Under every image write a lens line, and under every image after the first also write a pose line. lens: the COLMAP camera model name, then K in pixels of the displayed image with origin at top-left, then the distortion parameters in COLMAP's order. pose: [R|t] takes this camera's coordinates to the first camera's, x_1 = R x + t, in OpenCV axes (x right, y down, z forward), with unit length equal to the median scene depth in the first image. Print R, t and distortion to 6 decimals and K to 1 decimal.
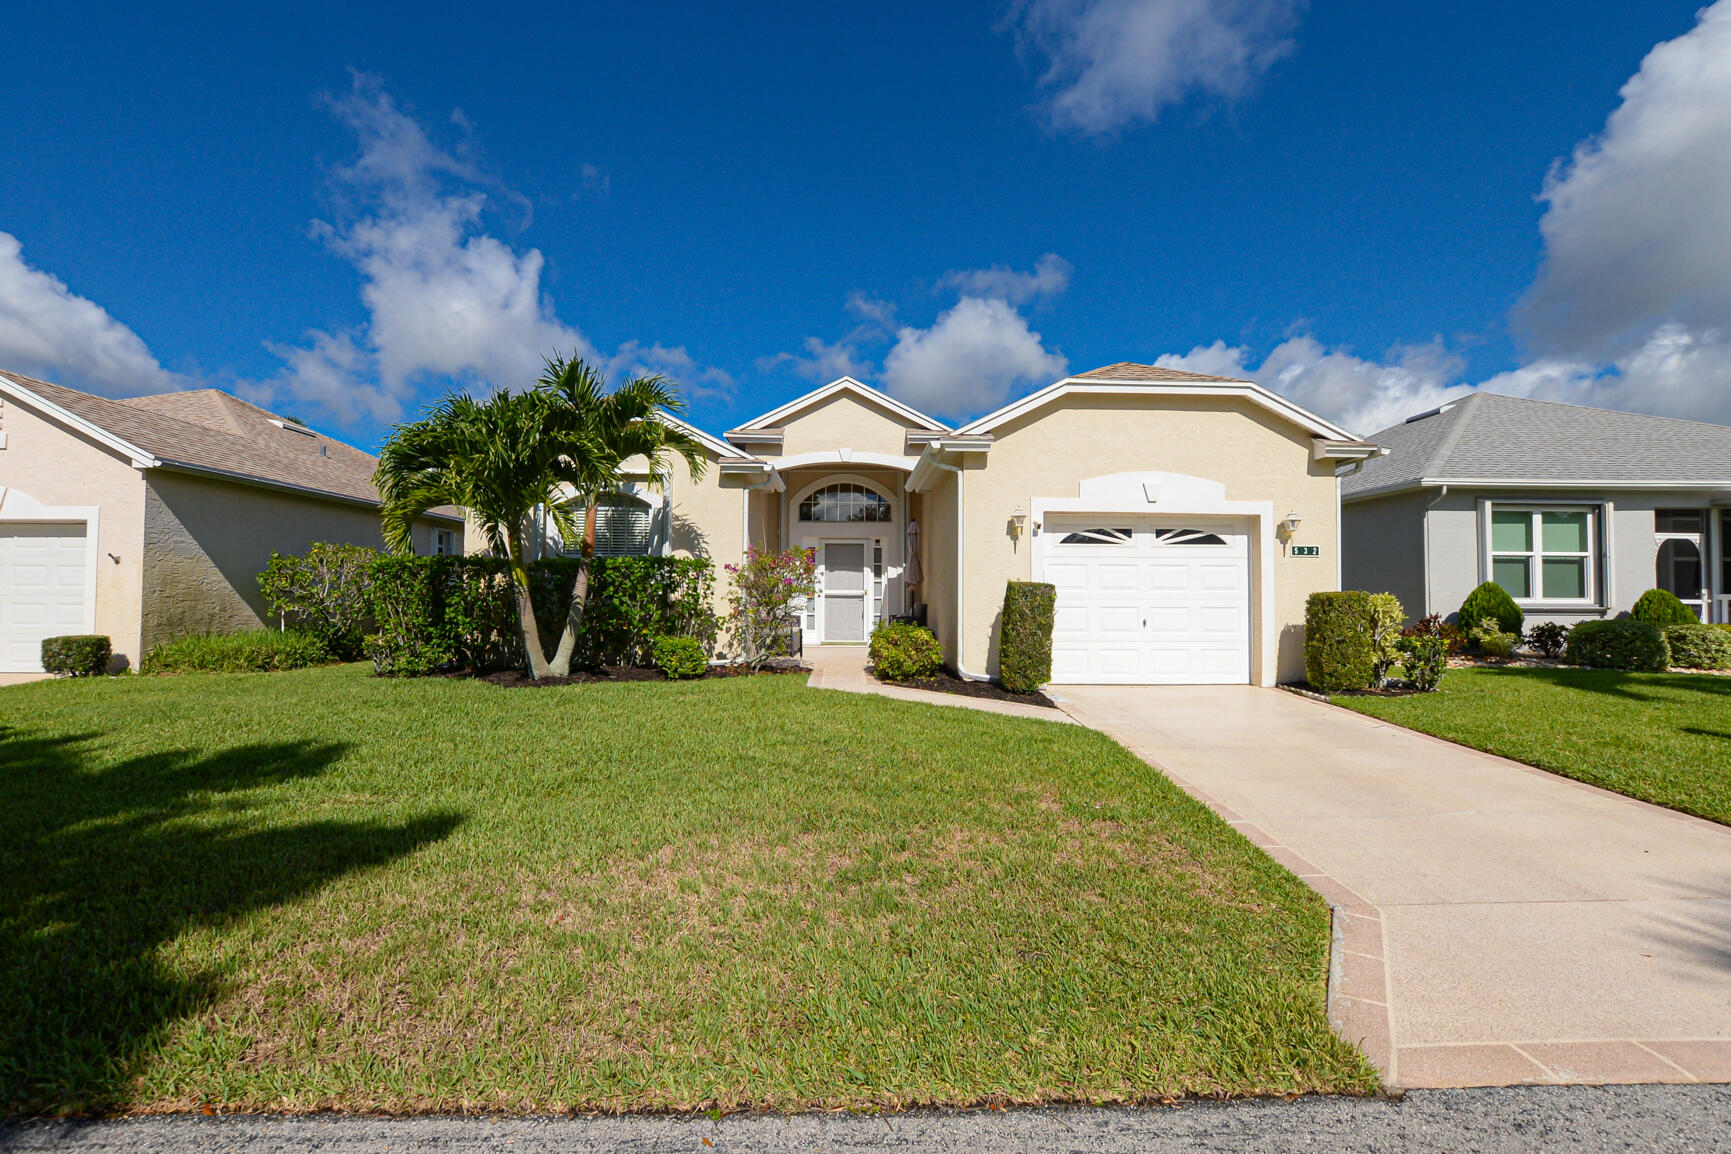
lens RADIAL K [[774.9, 0, 880.1], [0, 774.9, 567.3], [0, 0, 1]] dist [-0.014741, 0.001852]
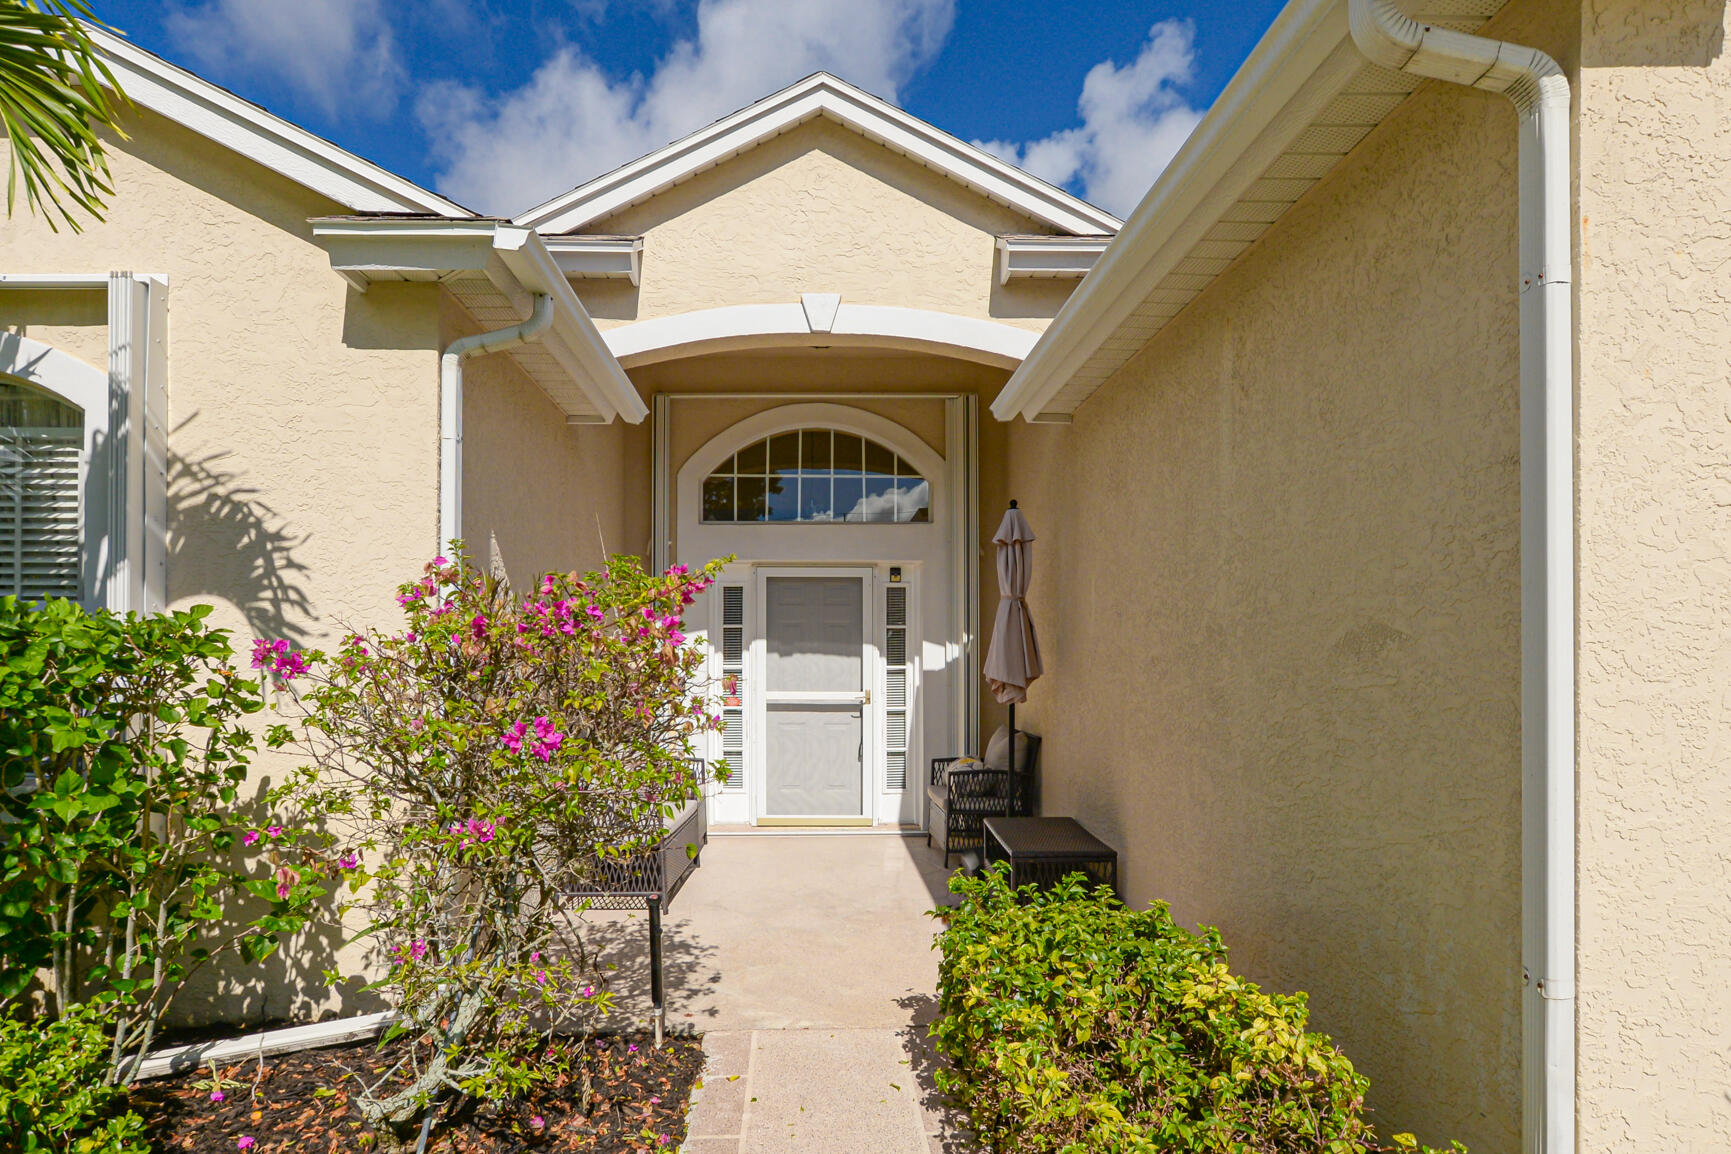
lens RADIAL K [[877.7, 0, 823.5], [0, 877.7, 657.8], [0, 0, 1]] dist [-0.017660, 0.000397]
pose [[0.999710, -0.006674, -0.023139, -0.046506], [0.007542, 0.999265, 0.037593, -0.008696], [0.022871, -0.037757, 0.999025, 0.799231]]
